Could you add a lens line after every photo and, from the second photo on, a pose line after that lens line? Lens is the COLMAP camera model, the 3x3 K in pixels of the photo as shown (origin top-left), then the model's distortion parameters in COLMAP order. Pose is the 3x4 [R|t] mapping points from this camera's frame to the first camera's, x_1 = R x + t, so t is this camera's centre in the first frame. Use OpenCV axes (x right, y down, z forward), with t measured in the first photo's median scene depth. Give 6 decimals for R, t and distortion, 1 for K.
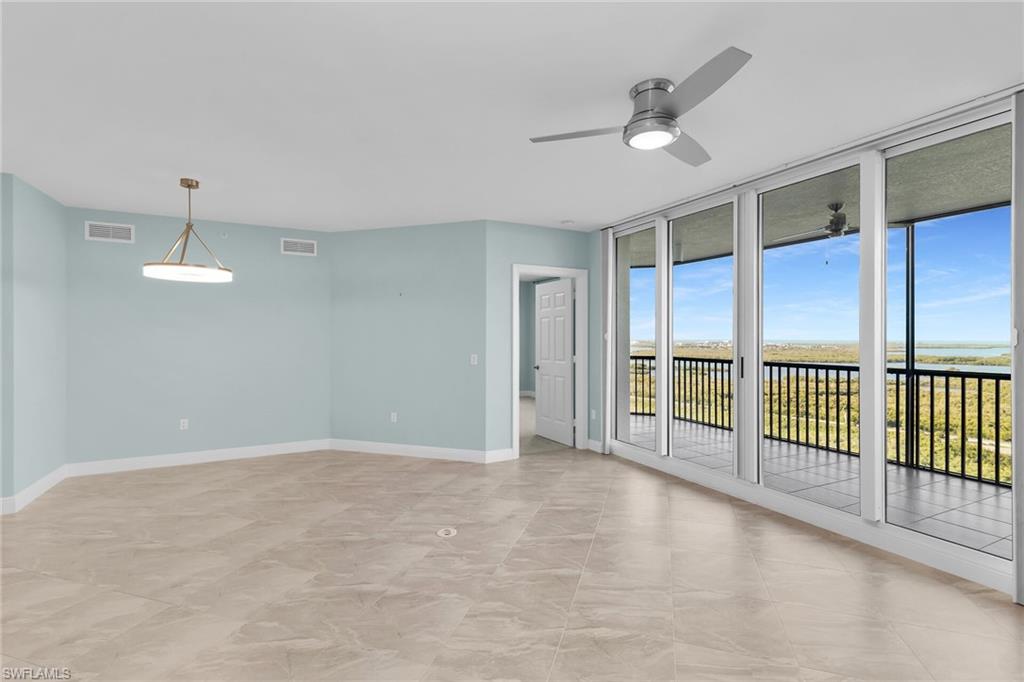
lens RADIAL K [[457.2, 0, 512.0], [0, 457.2, 341.0], [0, 0, 1]] dist [0.001999, 0.000323]
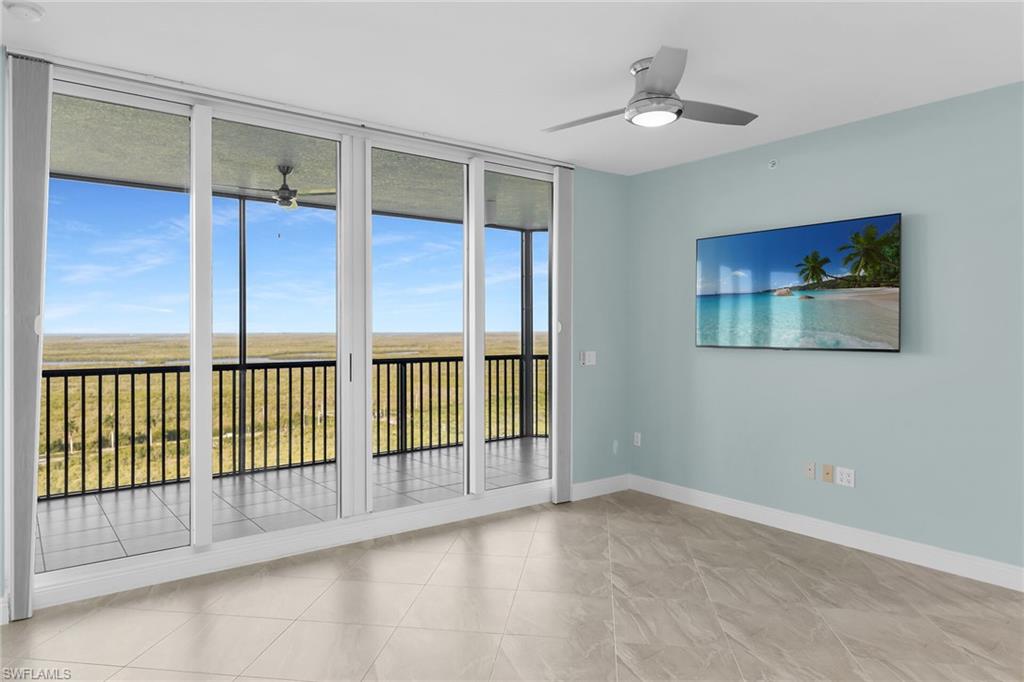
lens RADIAL K [[633.2, 0, 508.0], [0, 633.2, 351.1], [0, 0, 1]] dist [0.001174, 0.001789]
pose [[-0.165995, -0.040832, 0.985281, -0.519139], [0.009489, 0.999030, 0.043001, -0.013675], [-0.986081, 0.016487, -0.165447, 0.845058]]
